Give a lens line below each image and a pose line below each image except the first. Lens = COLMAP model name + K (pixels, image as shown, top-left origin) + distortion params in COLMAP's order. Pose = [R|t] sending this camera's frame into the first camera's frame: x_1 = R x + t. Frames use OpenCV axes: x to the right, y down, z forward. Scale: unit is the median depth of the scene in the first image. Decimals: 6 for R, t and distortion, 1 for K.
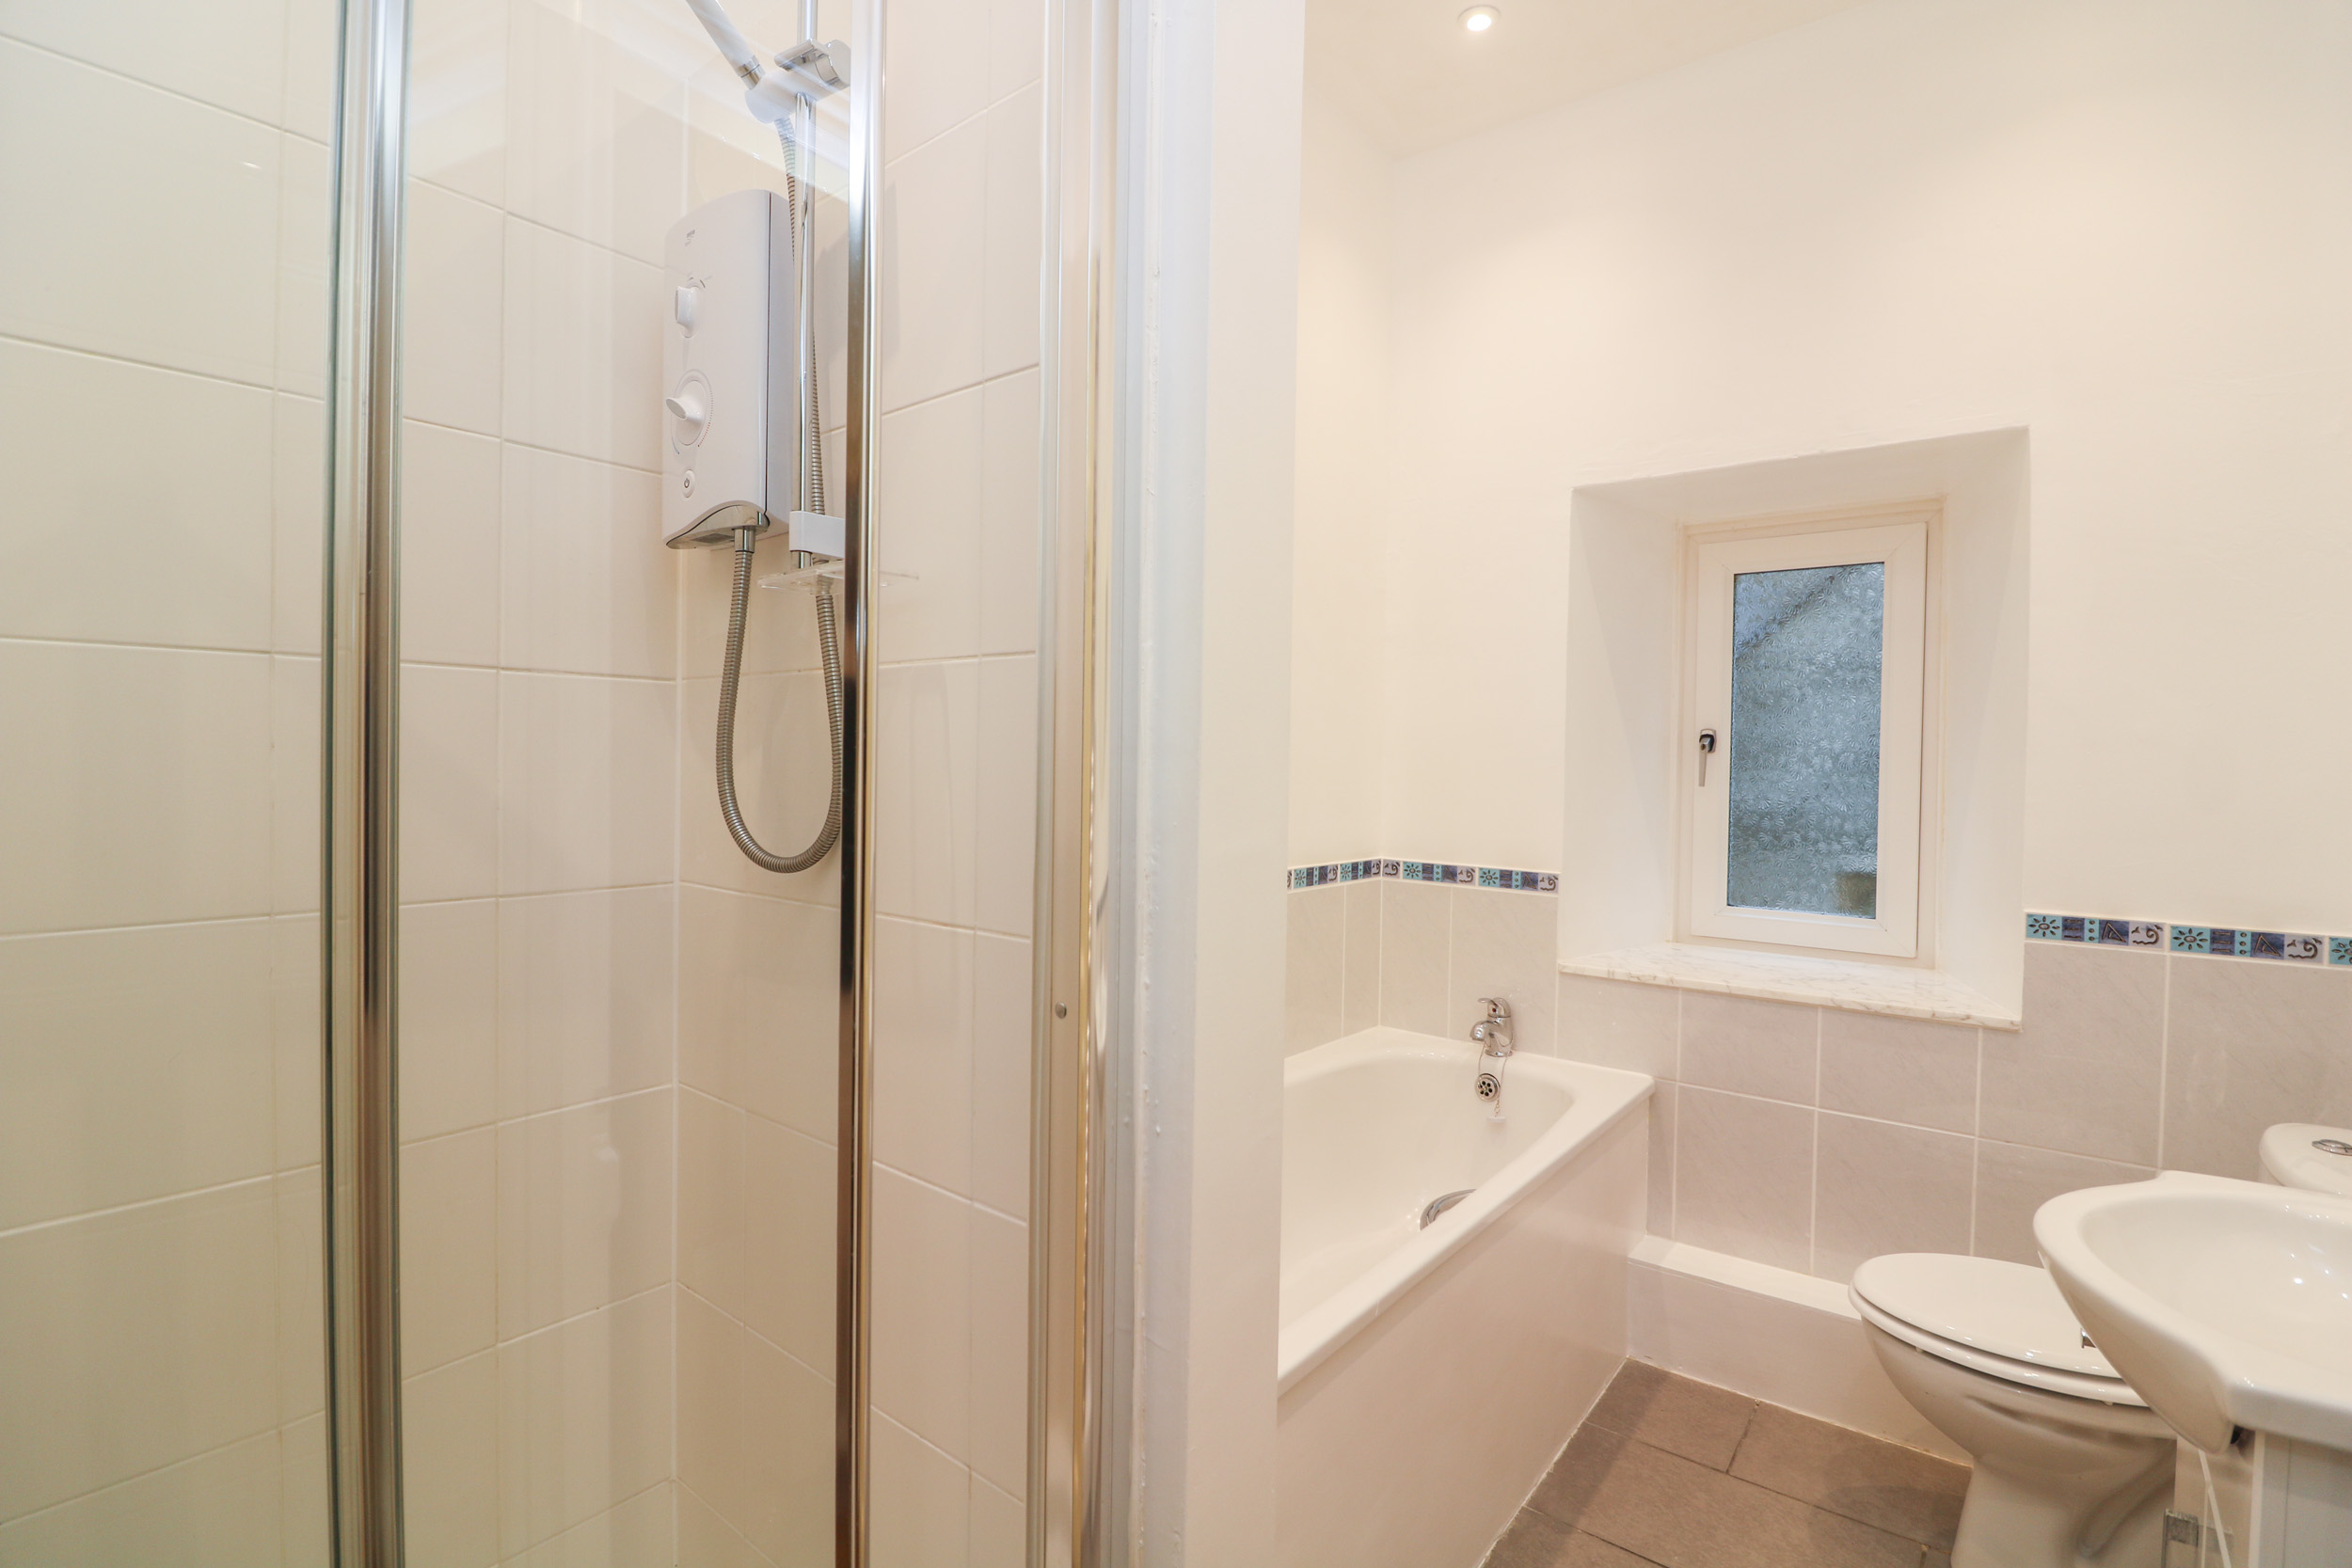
lens RADIAL K [[1127.2, 0, 1176.0], [0, 1127.2, 784.0], [0, 0, 1]] dist [0.000082, -0.000273]
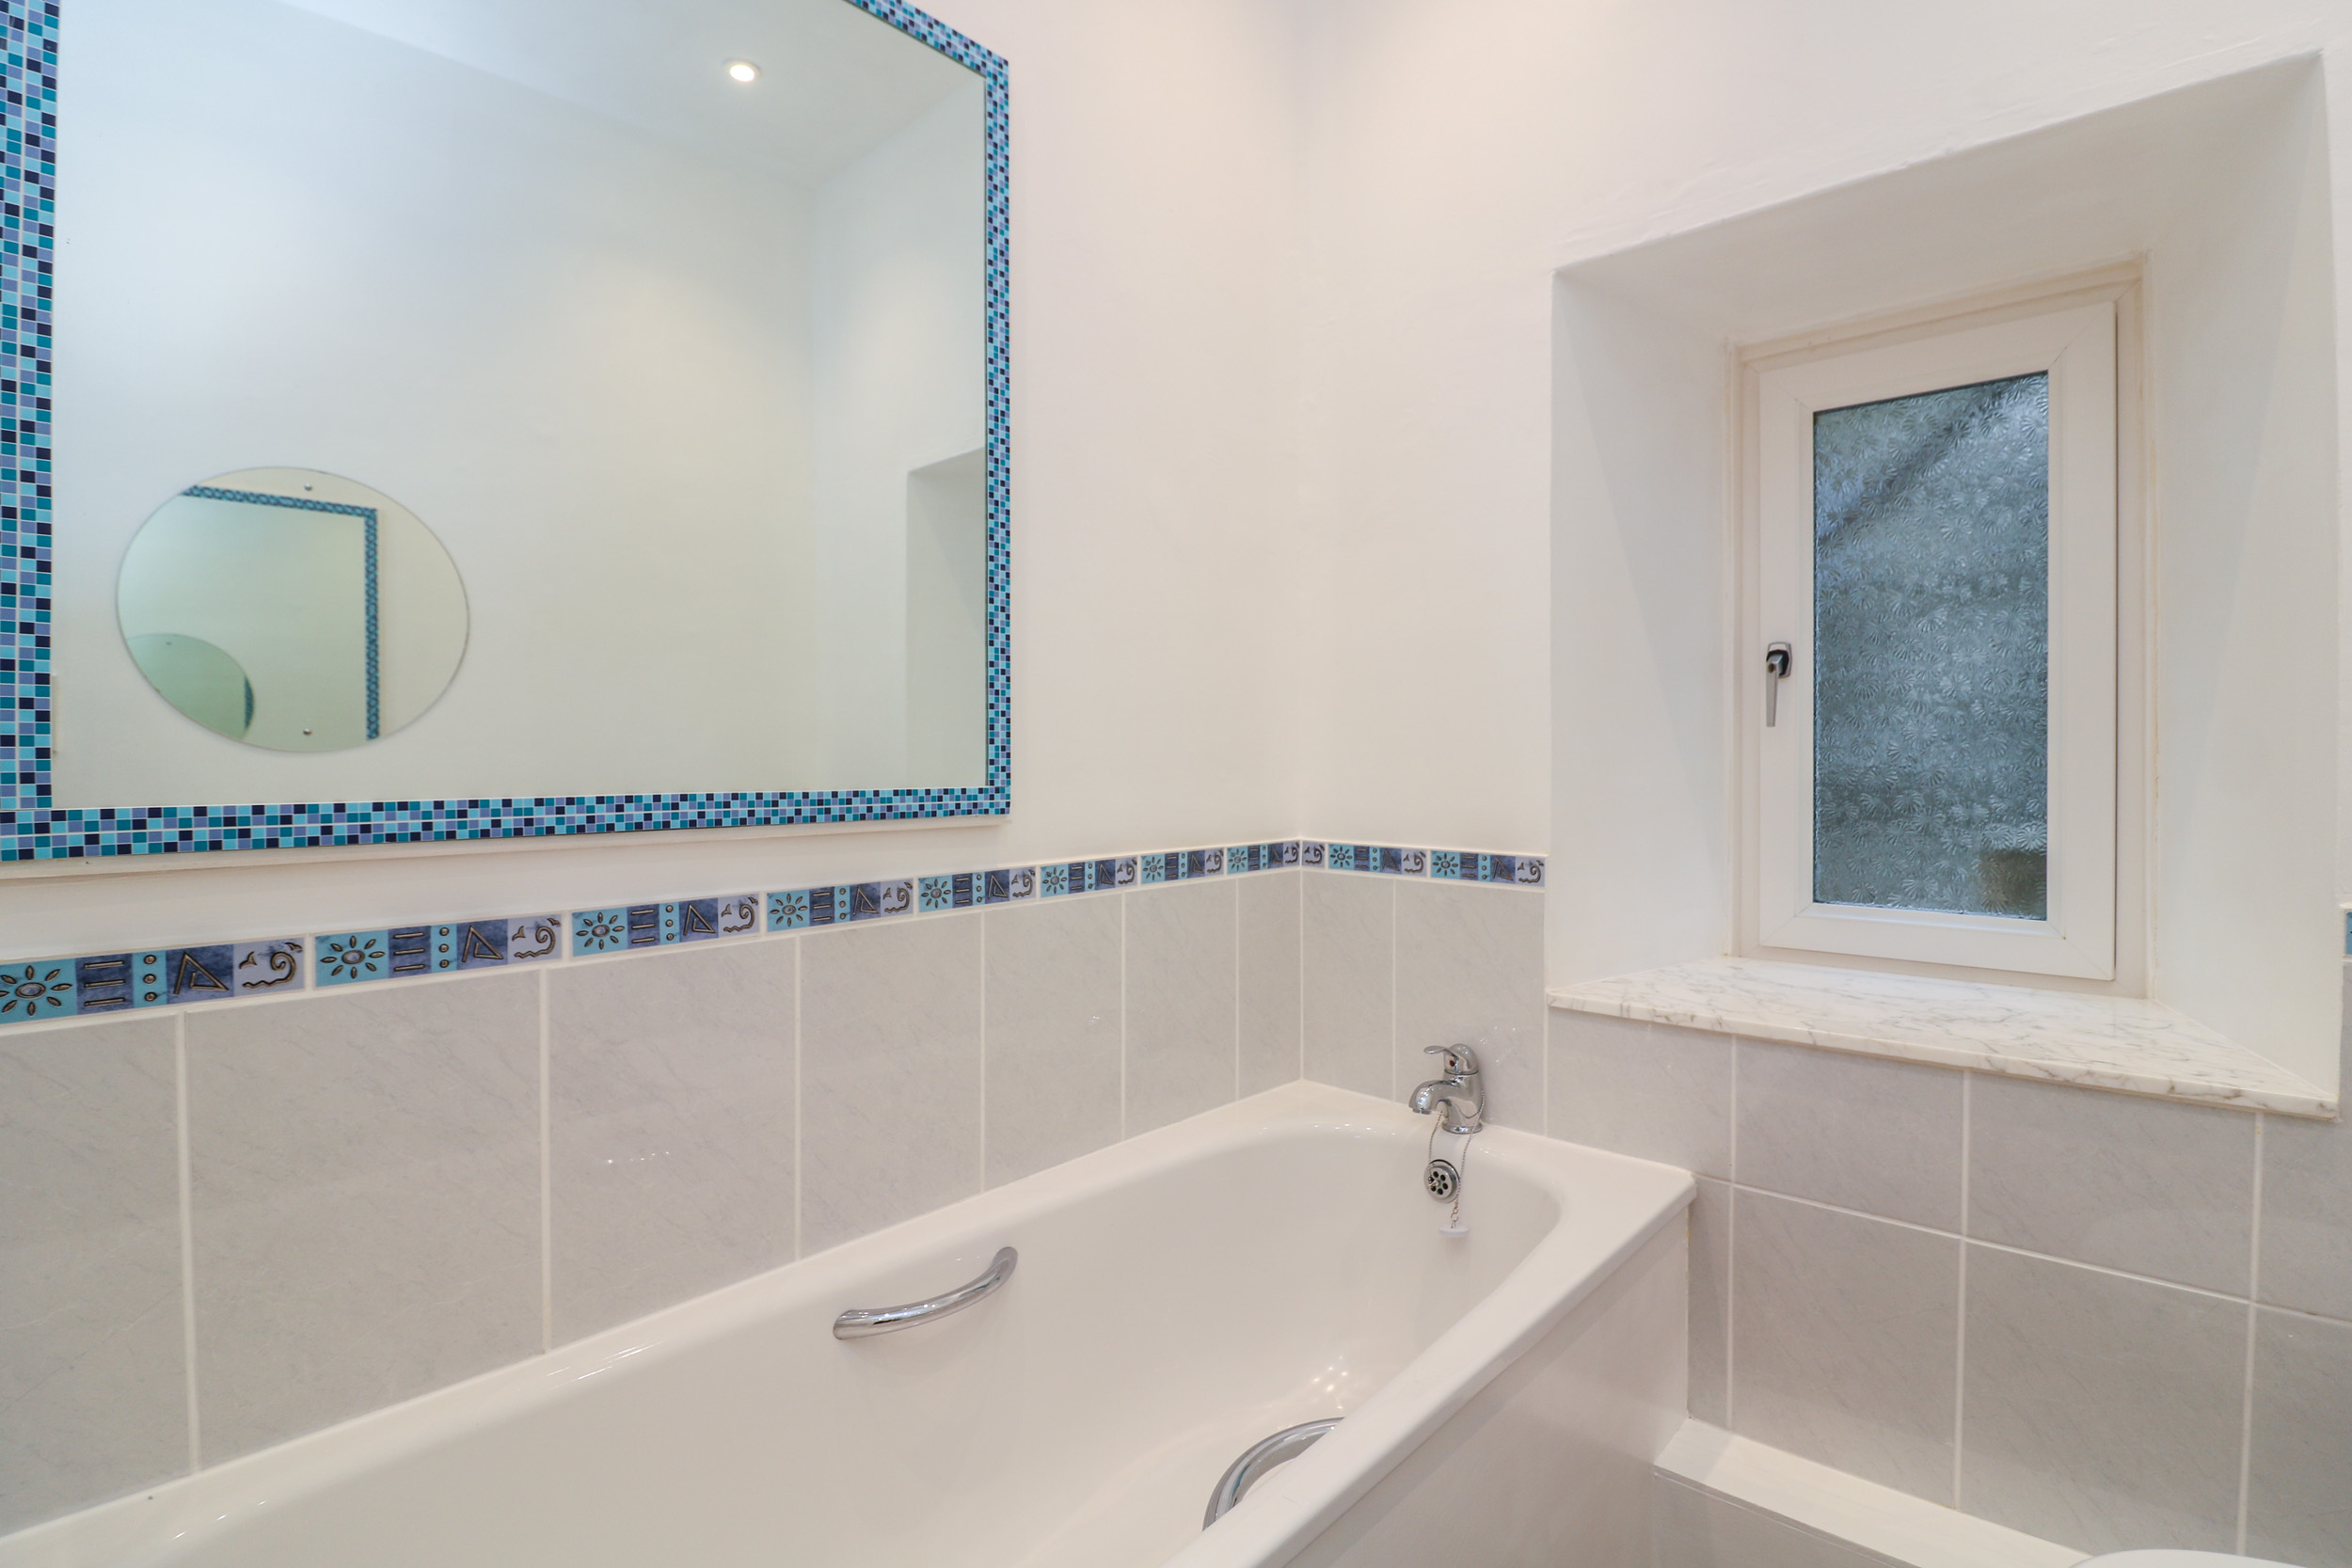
lens RADIAL K [[1153.9, 0, 1166.4], [0, 1153.9, 776.2], [0, 0, 1]] dist [0.001630, -0.011121]
pose [[0.997608, -0.018019, -0.066729, 0.162907], [0.017793, 0.999834, -0.003972, 0.030774], [0.066790, 0.002775, 0.997763, 0.308893]]
